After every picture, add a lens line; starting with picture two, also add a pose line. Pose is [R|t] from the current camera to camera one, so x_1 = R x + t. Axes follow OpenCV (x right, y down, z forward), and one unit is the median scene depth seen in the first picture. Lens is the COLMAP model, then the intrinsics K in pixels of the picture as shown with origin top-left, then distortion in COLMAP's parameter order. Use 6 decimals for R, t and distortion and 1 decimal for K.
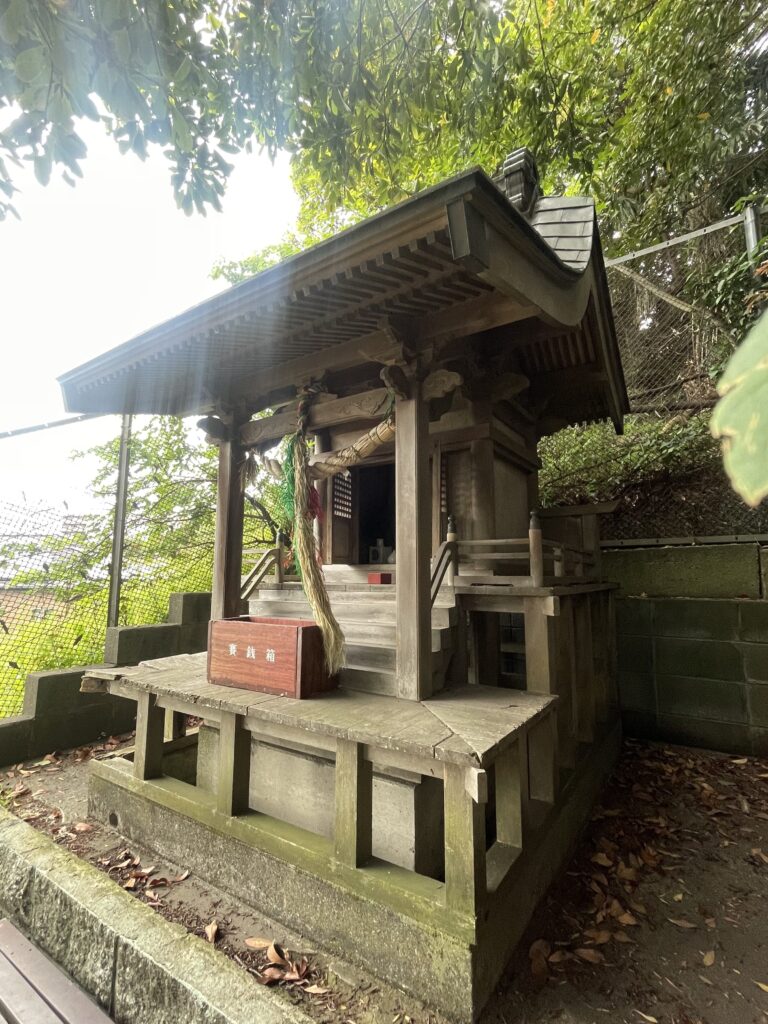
lens RADIAL K [[481.4, 0, 384.0], [0, 481.4, 512.0], [0, 0, 1]] dist [0.001795, 0.007726]
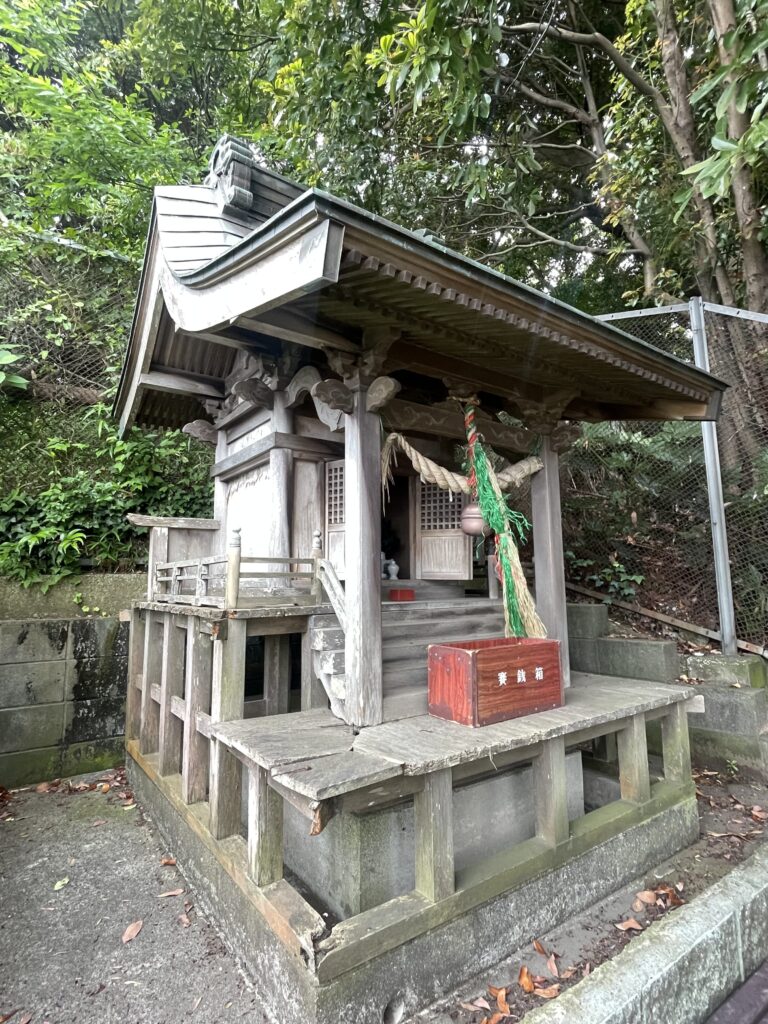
lens RADIAL K [[526.4, 0, 384.0], [0, 526.4, 512.0], [0, 0, 1]] dist [-0.002101, 0.011961]
pose [[0.358107, 0.119723, 0.925973, -1.348309], [-0.109443, 0.990291, -0.085714, 0.089672], [-0.927244, -0.070647, 0.367733, 0.880532]]
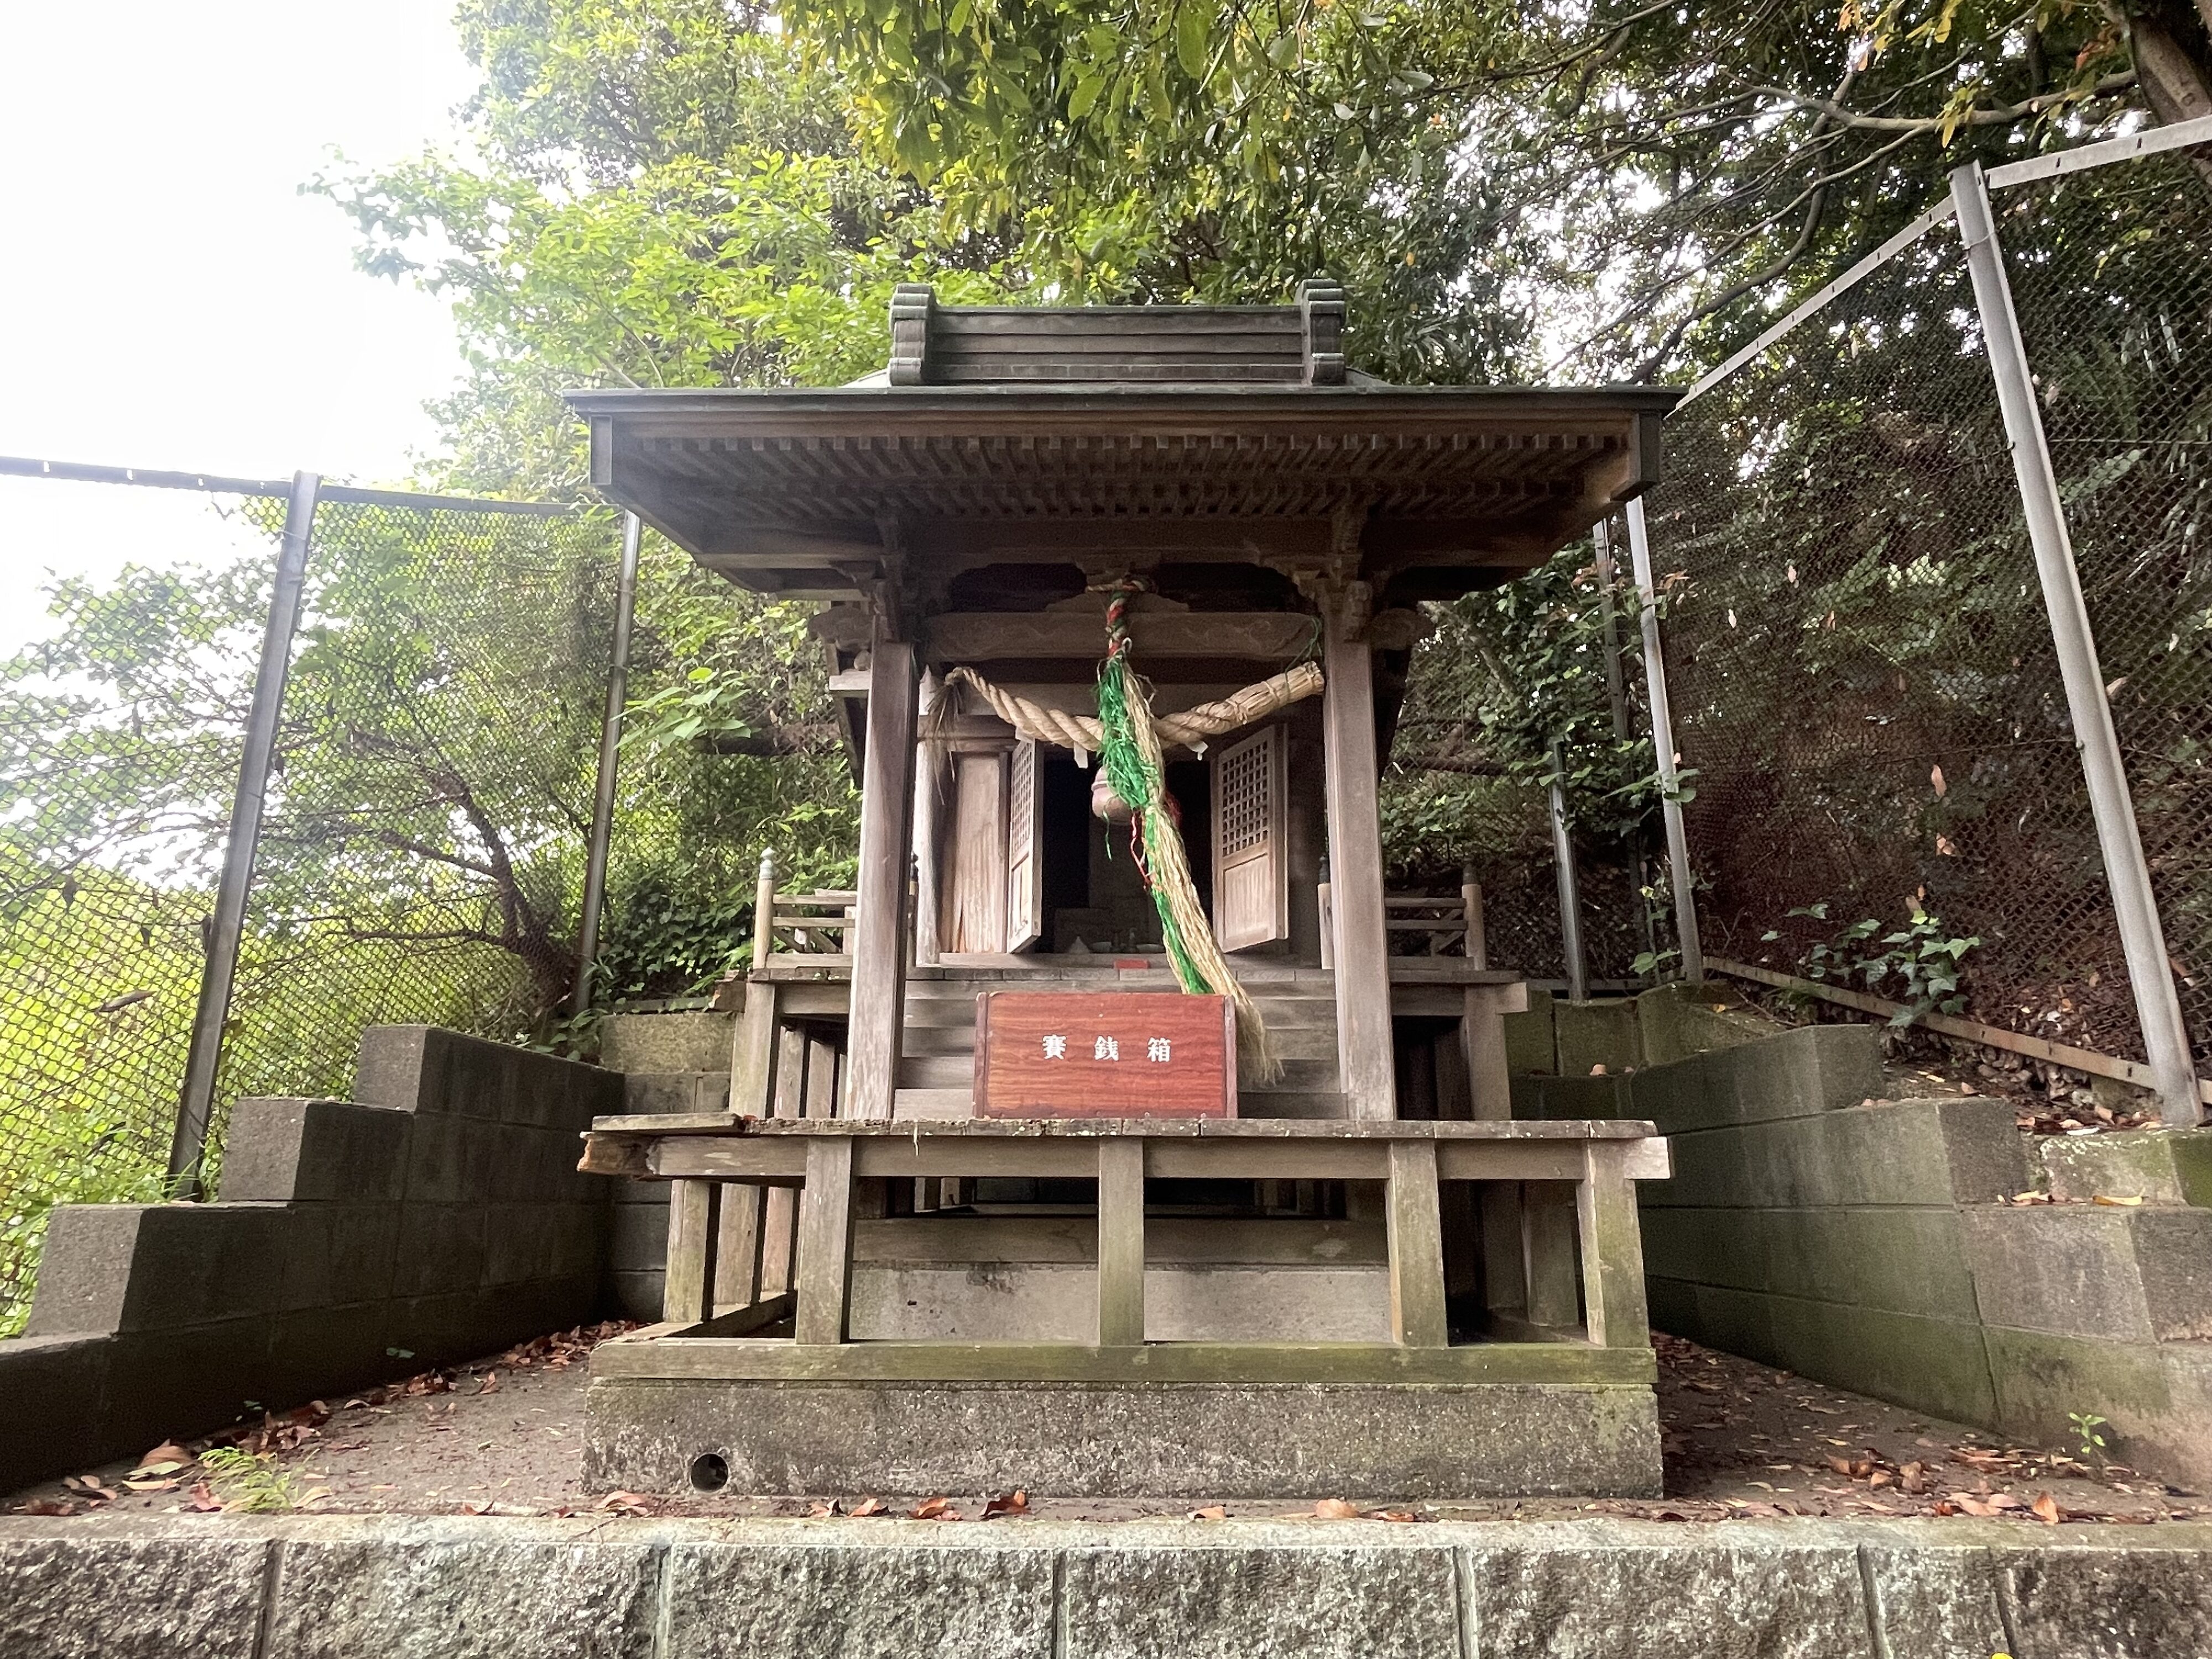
lens RADIAL K [[1229.3, 0, 1106.0], [0, 1229.3, 829.5], [0, 0, 1]] dist [0.004605, 0.001080]
pose [[0.834876, 0.151682, 0.529126, -0.984018], [-0.073871, 0.983462, -0.165368, 0.275023], [-0.545458, 0.098974, 0.832274, -0.099944]]
